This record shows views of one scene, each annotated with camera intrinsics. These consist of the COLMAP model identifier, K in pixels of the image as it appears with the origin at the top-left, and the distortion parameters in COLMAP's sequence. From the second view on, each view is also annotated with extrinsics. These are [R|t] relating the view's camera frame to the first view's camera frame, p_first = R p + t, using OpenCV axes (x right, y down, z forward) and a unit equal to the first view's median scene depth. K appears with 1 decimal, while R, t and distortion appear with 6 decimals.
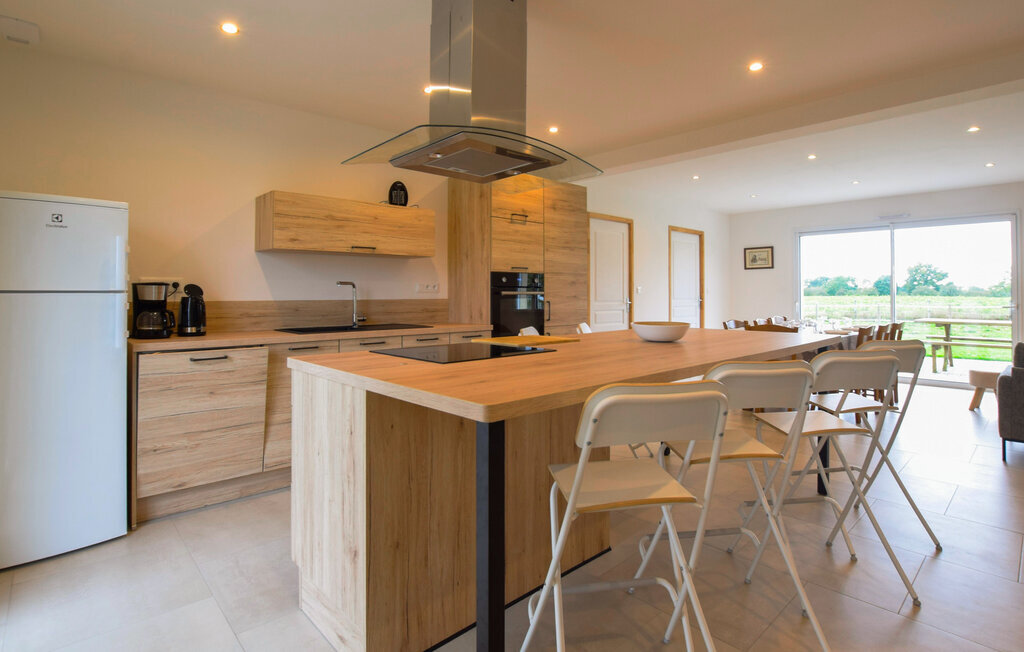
lens RADIAL K [[523.0, 0, 512.5], [0, 523.0, 286.0], [0, 0, 1]] dist [-0.000562, -0.000031]
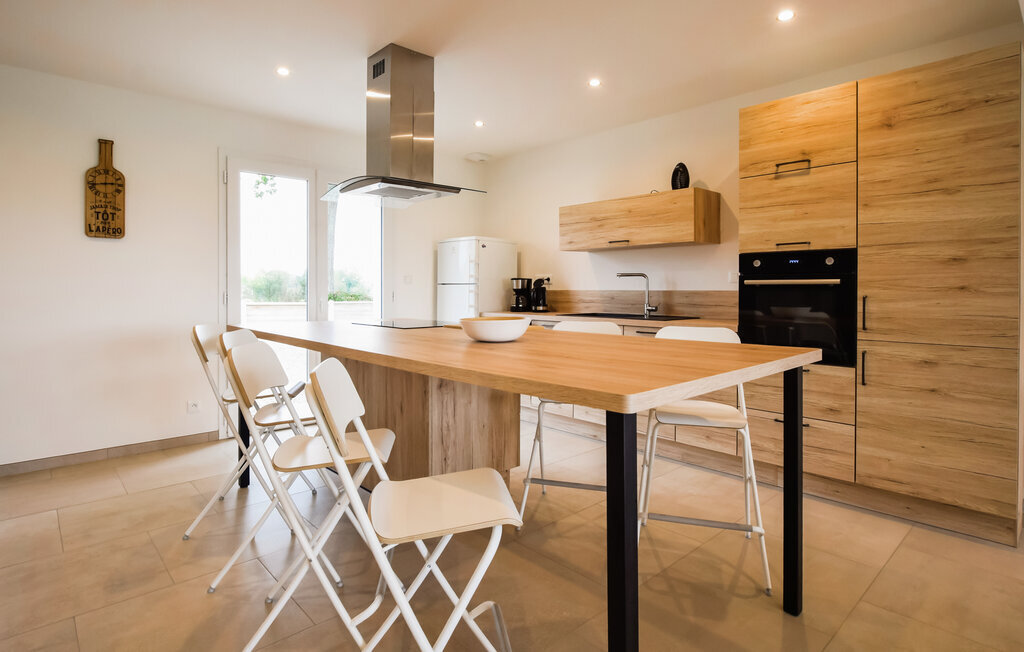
lens RADIAL K [[528.9, 0, 512.5], [0, 528.9, 292.2], [0, 0, 1]] dist [0.000848, 0.000302]
pose [[0.009182, 0.008440, -0.999922, 0.712607], [0.013347, 0.999874, 0.008562, 0.016671], [0.999869, -0.013424, 0.009069, 0.681752]]
